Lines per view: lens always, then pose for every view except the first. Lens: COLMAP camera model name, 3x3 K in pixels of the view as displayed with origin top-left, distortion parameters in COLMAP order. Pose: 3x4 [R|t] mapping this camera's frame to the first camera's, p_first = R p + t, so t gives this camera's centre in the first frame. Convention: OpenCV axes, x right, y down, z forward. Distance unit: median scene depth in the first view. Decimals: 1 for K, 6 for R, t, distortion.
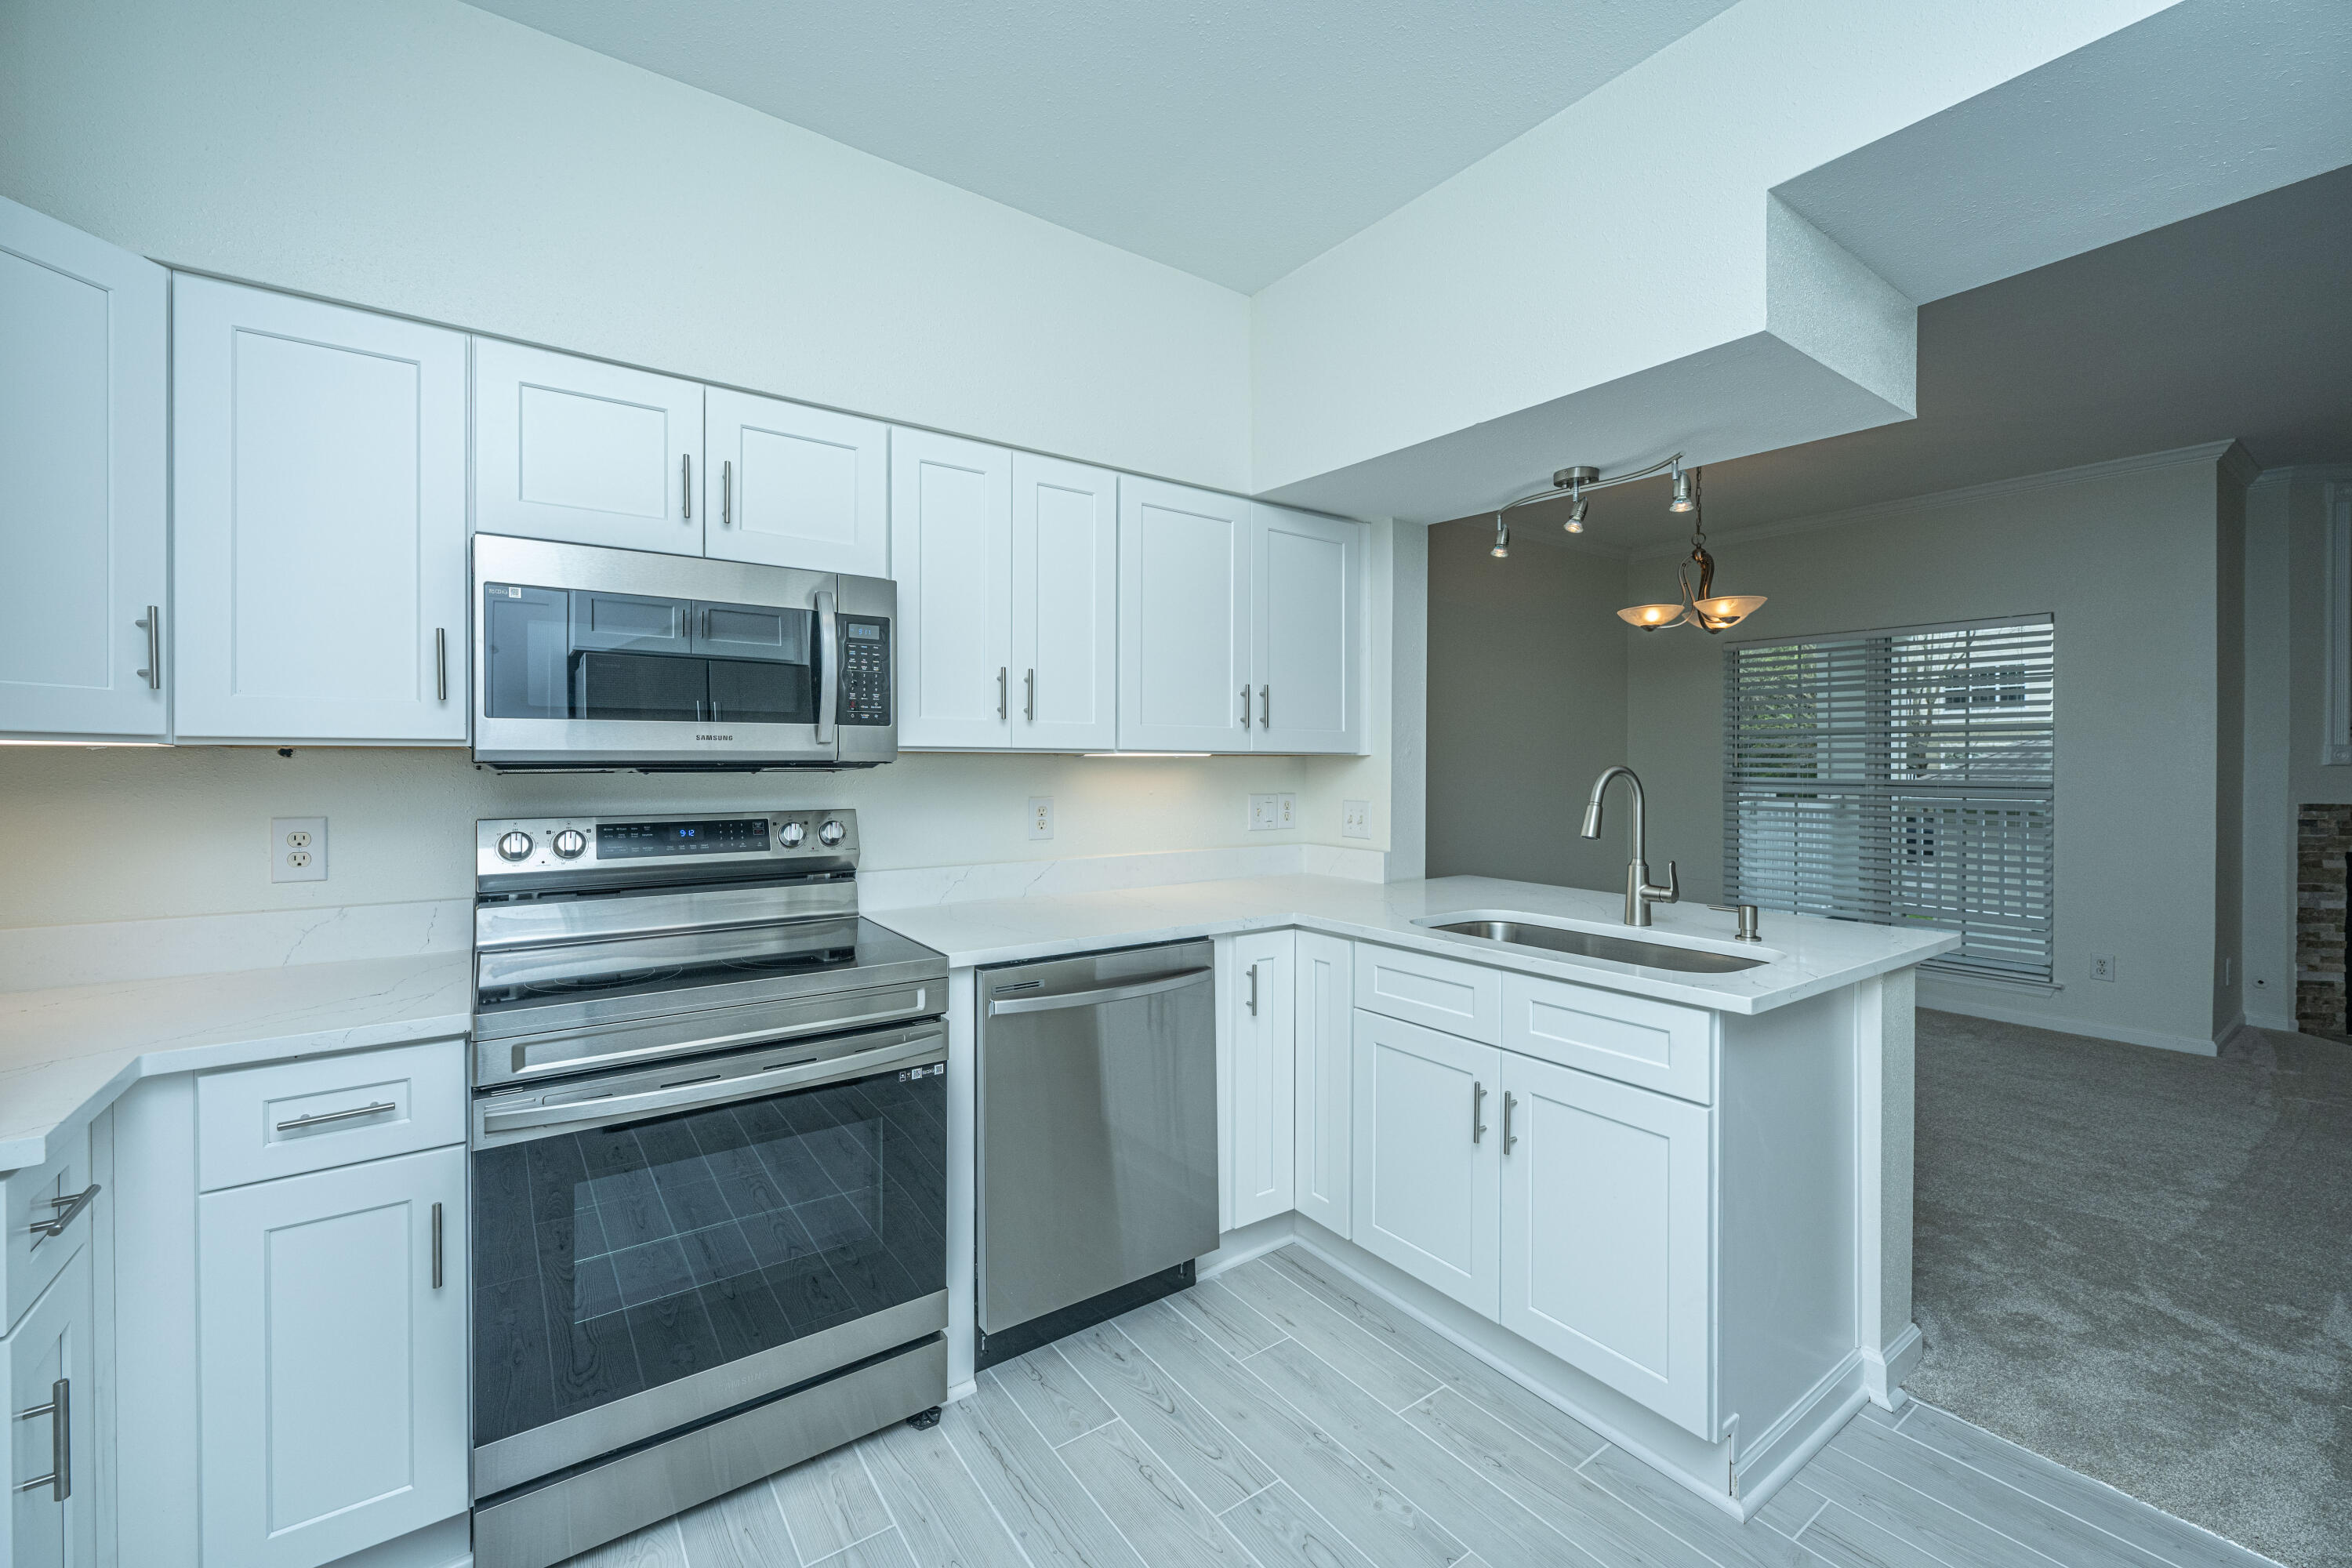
lens RADIAL K [[957.8, 0, 1129.0], [0, 957.8, 762.5], [0, 0, 1]] dist [-0.000382, 0.000113]
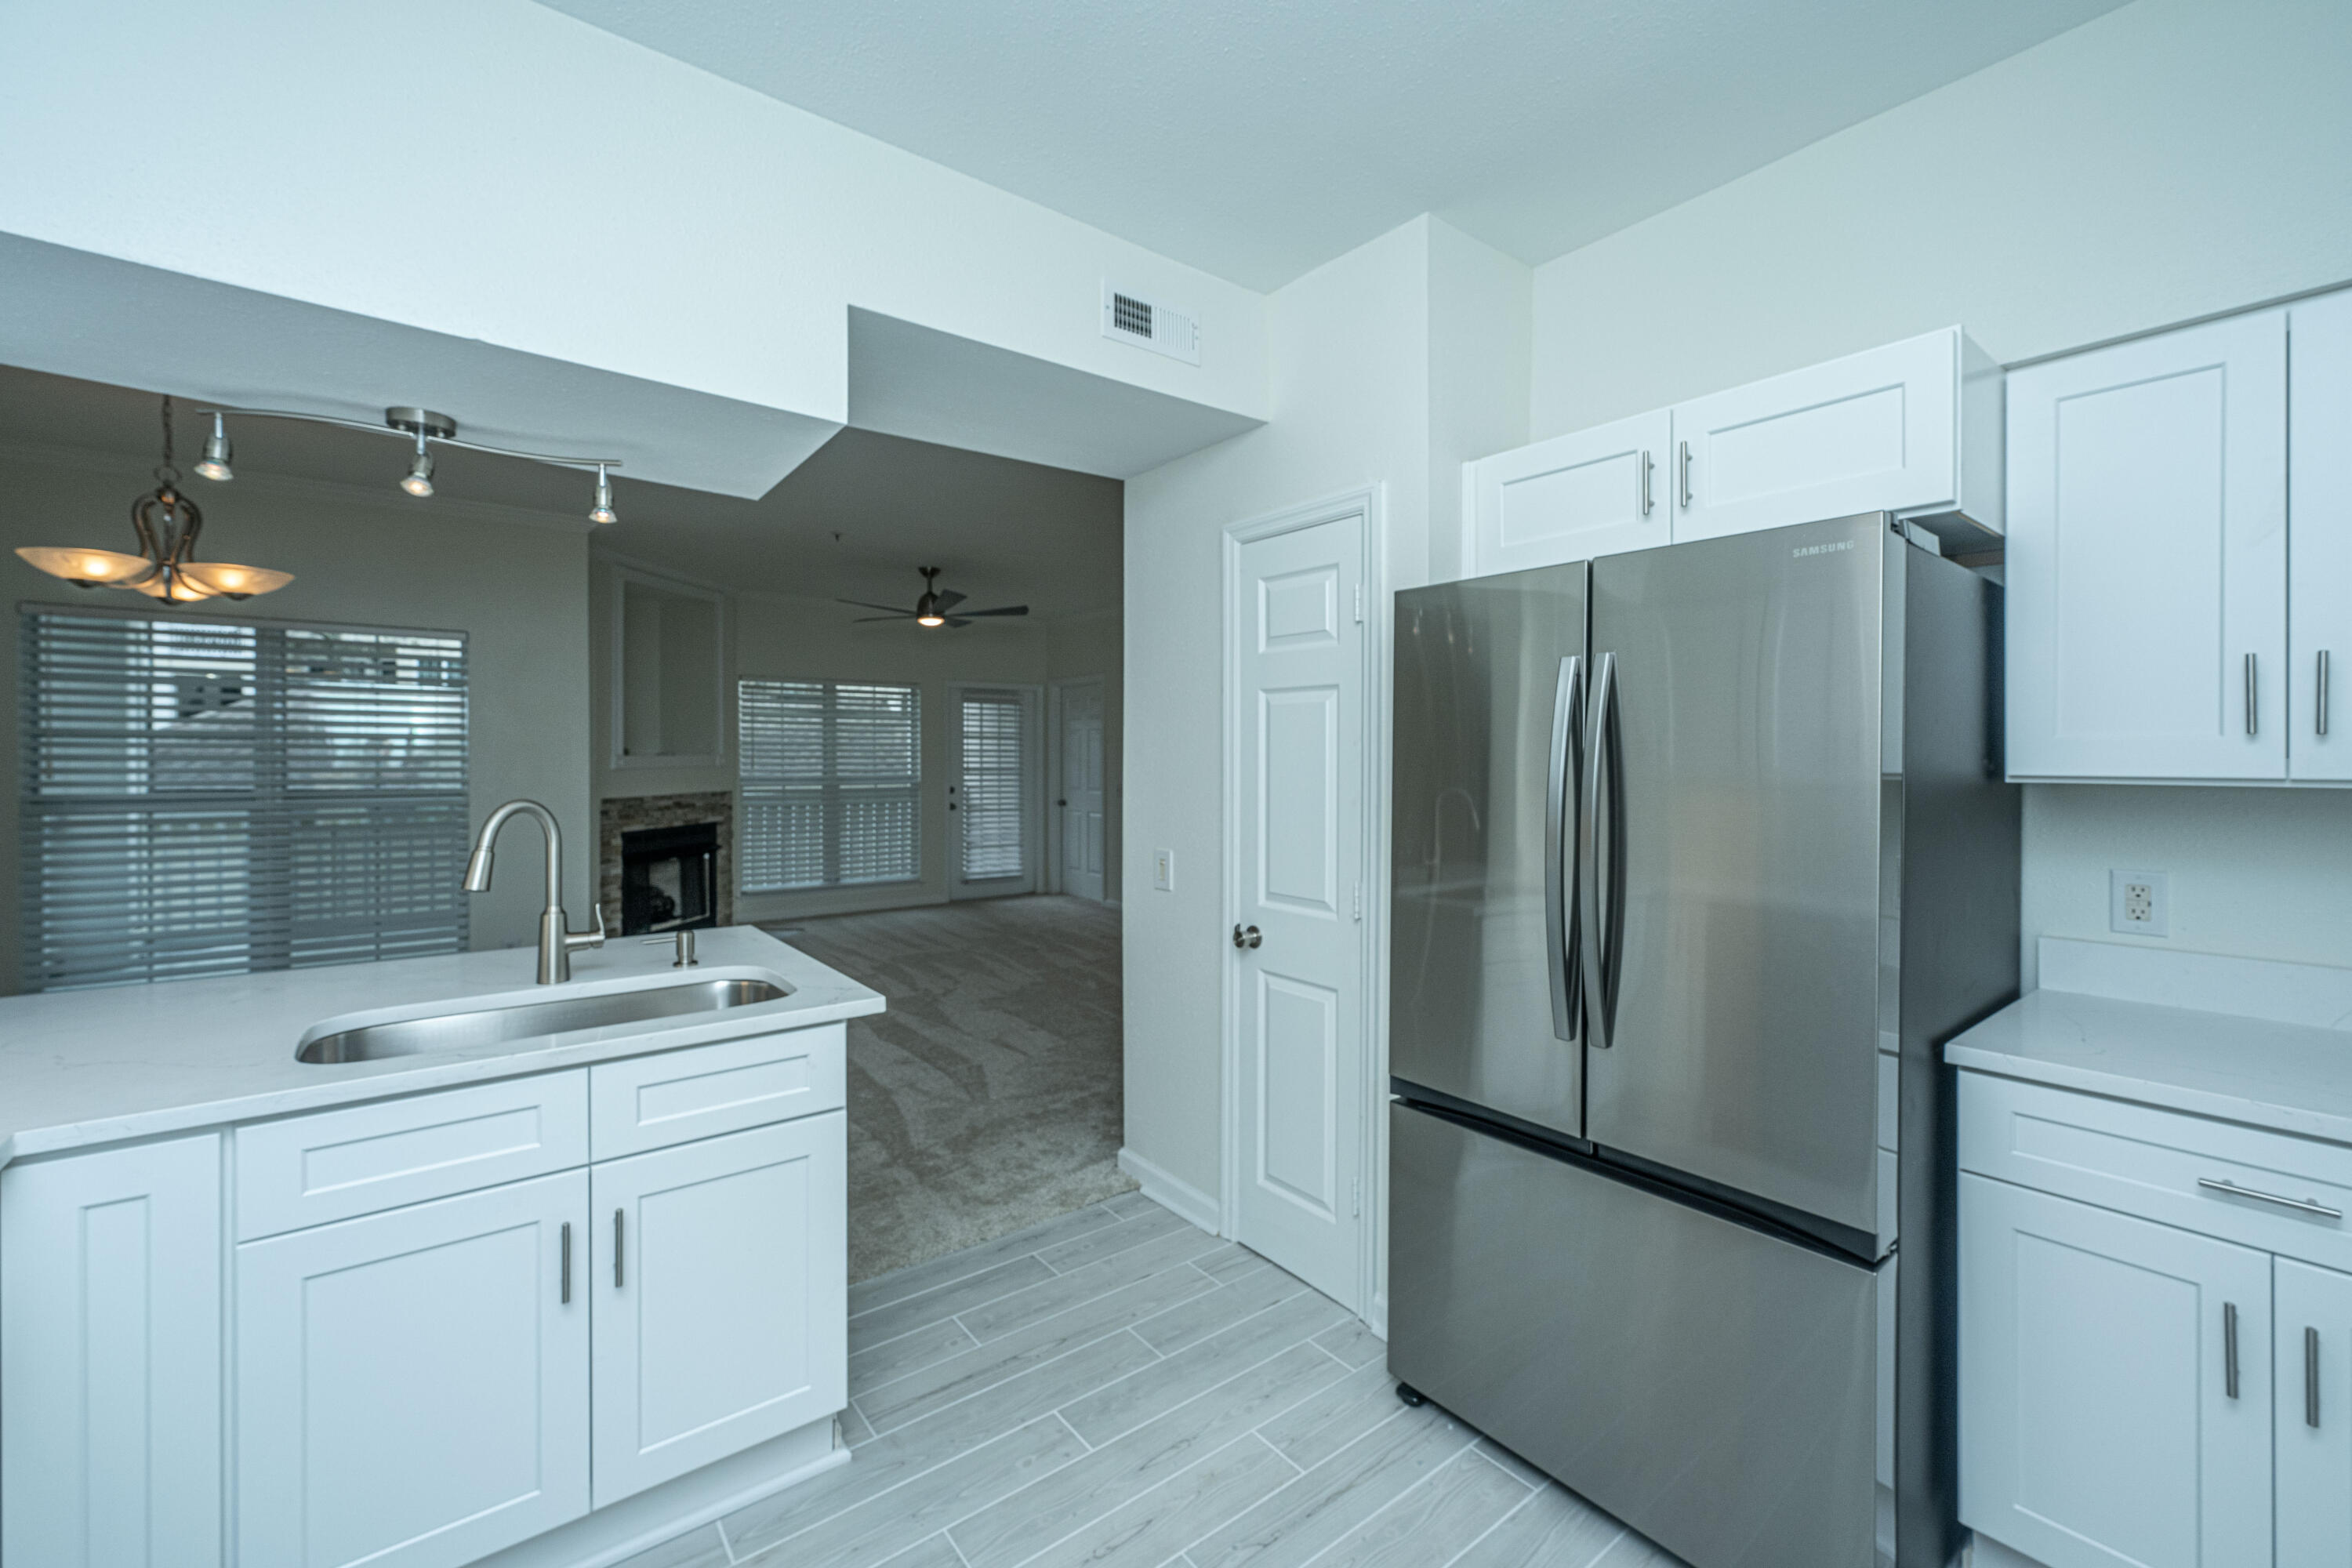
lens RADIAL K [[957.8, 0, 1251.4], [0, 957.8, 753.8], [0, 0, 1]] dist [-0.000382, 0.000113]
pose [[-0.104152, 0.000655, 0.994561, -0.406623], [0.000342, 1.000000, -0.000623, -0.037293], [-0.994561, 0.000276, -0.104152, 0.474447]]
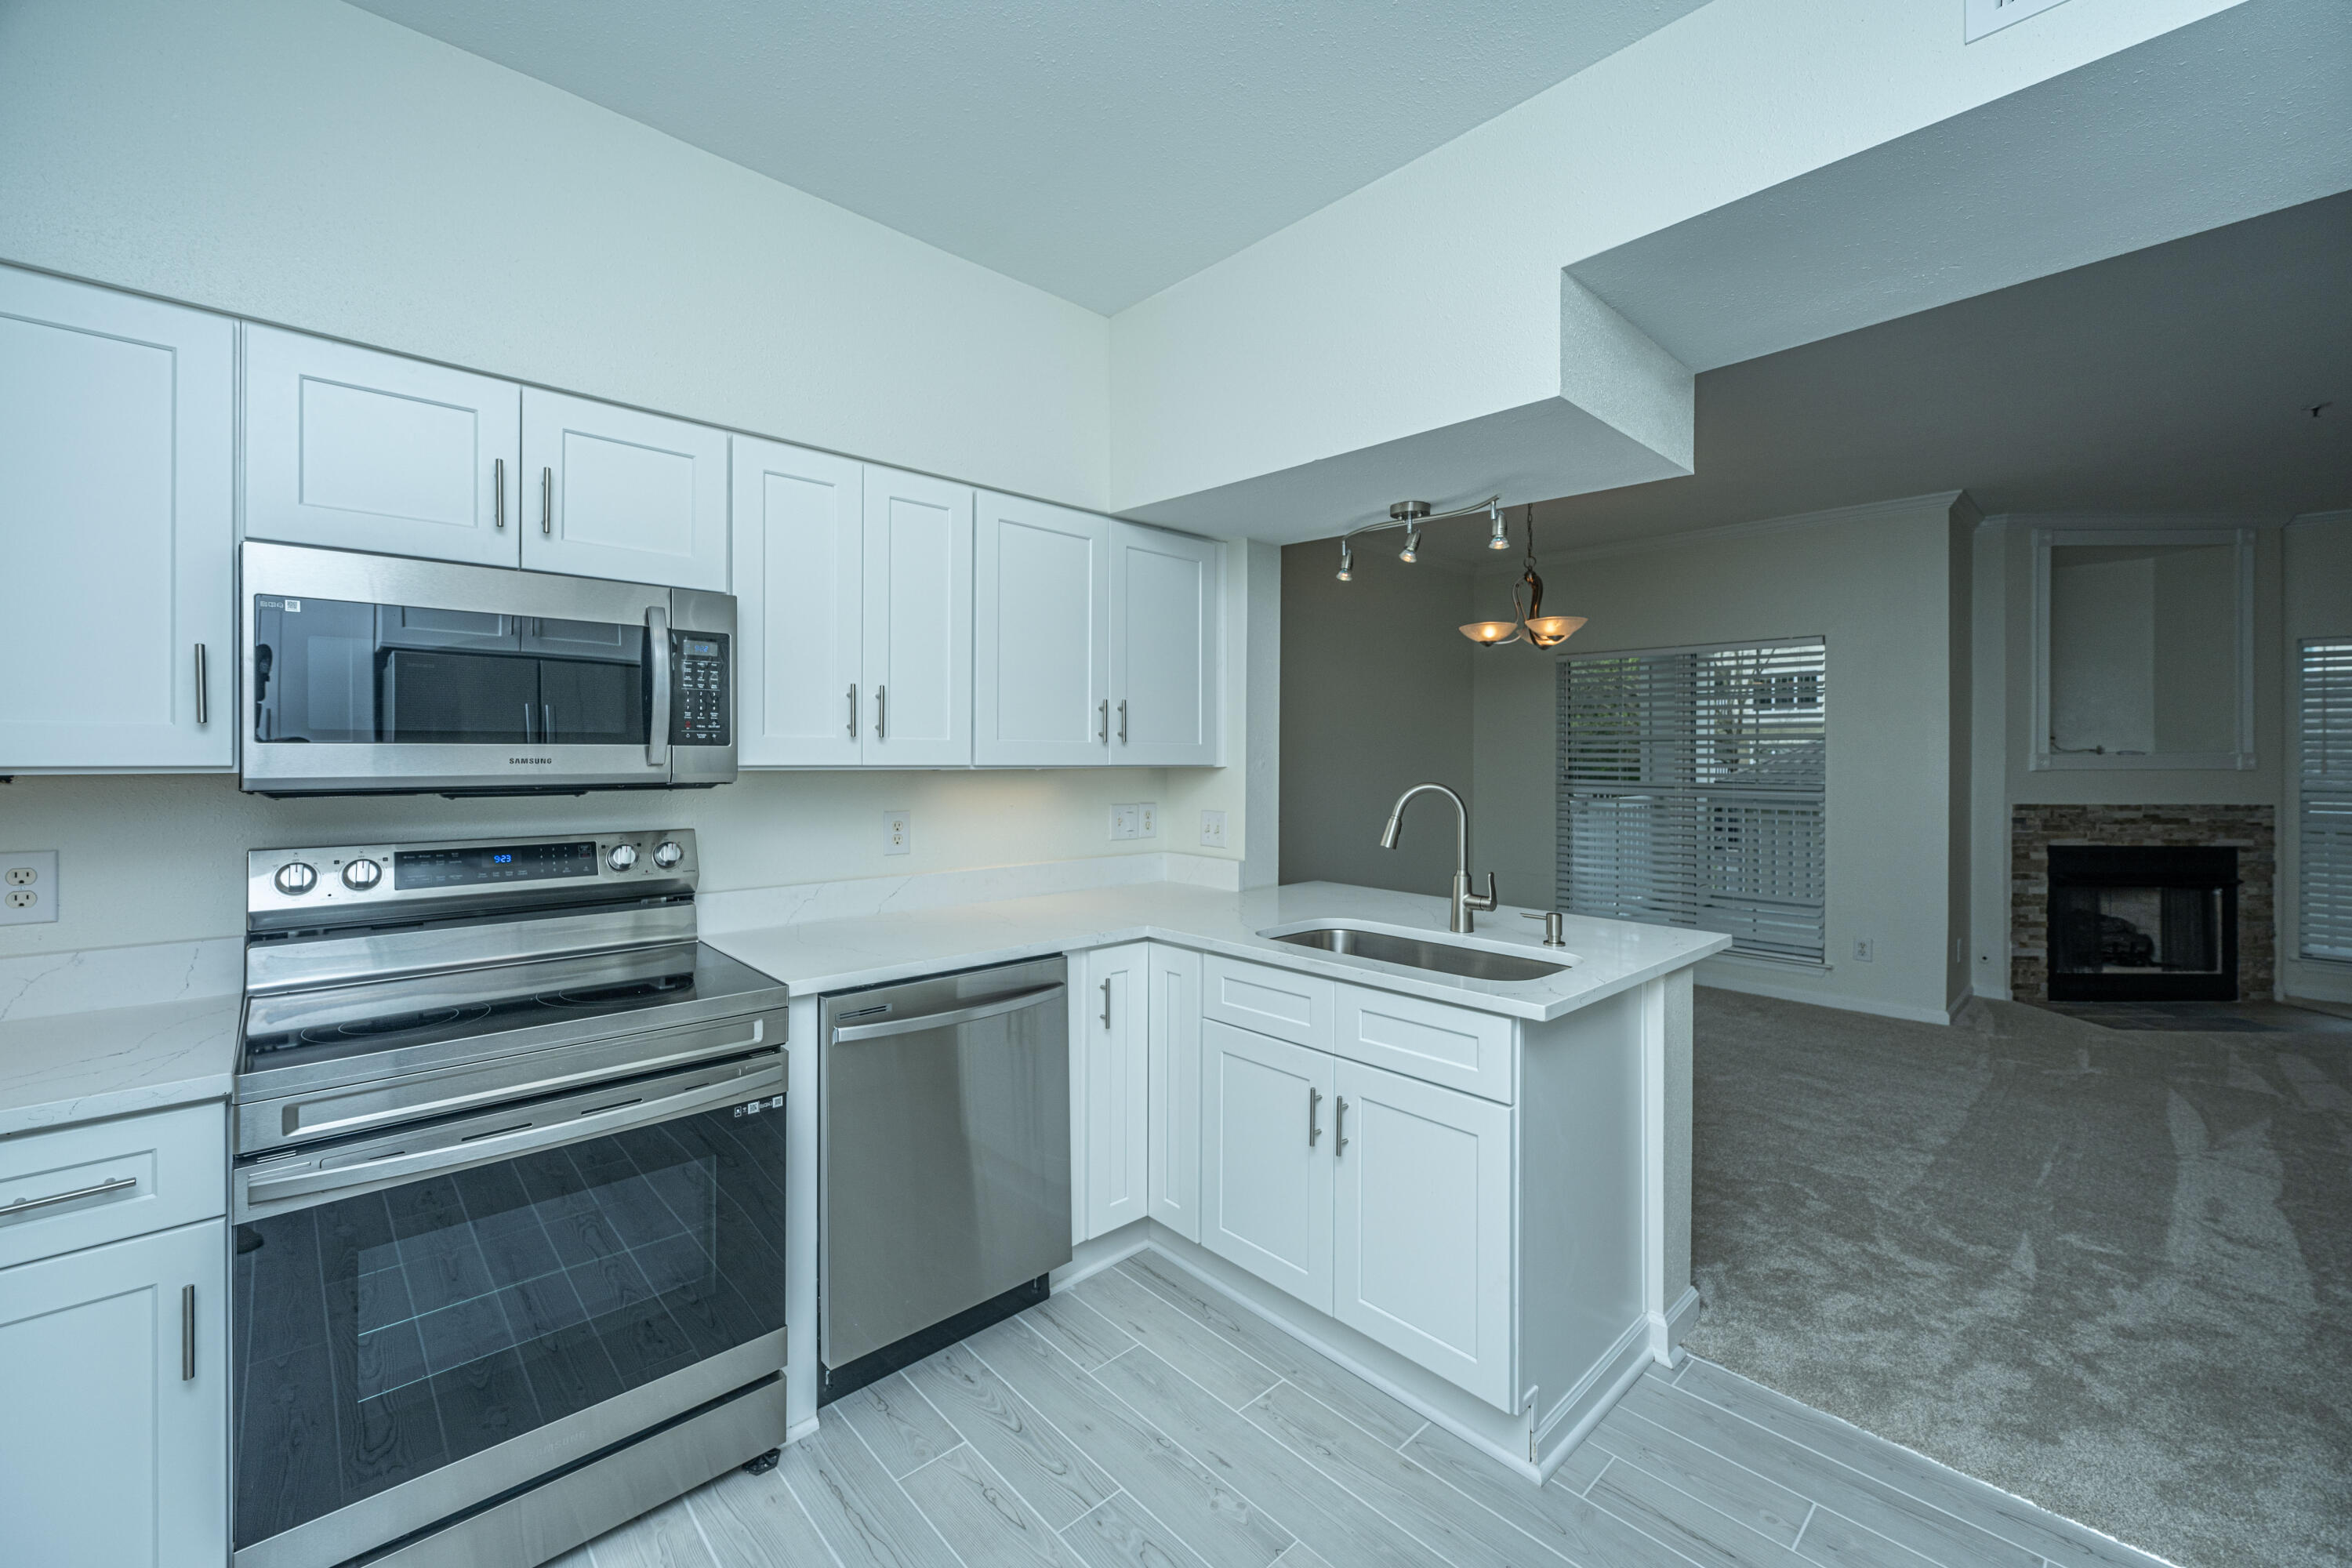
lens RADIAL K [[957.8, 0, 1144.0], [0, 957.8, 754.5], [0, 0, 1]] dist [-0.000382, 0.000113]
pose [[0.990428, 0.001253, 0.138027, 0.030637], [-0.000919, 0.999996, -0.002486, -0.026553], [-0.138029, 0.002335, 0.990425, -0.014831]]
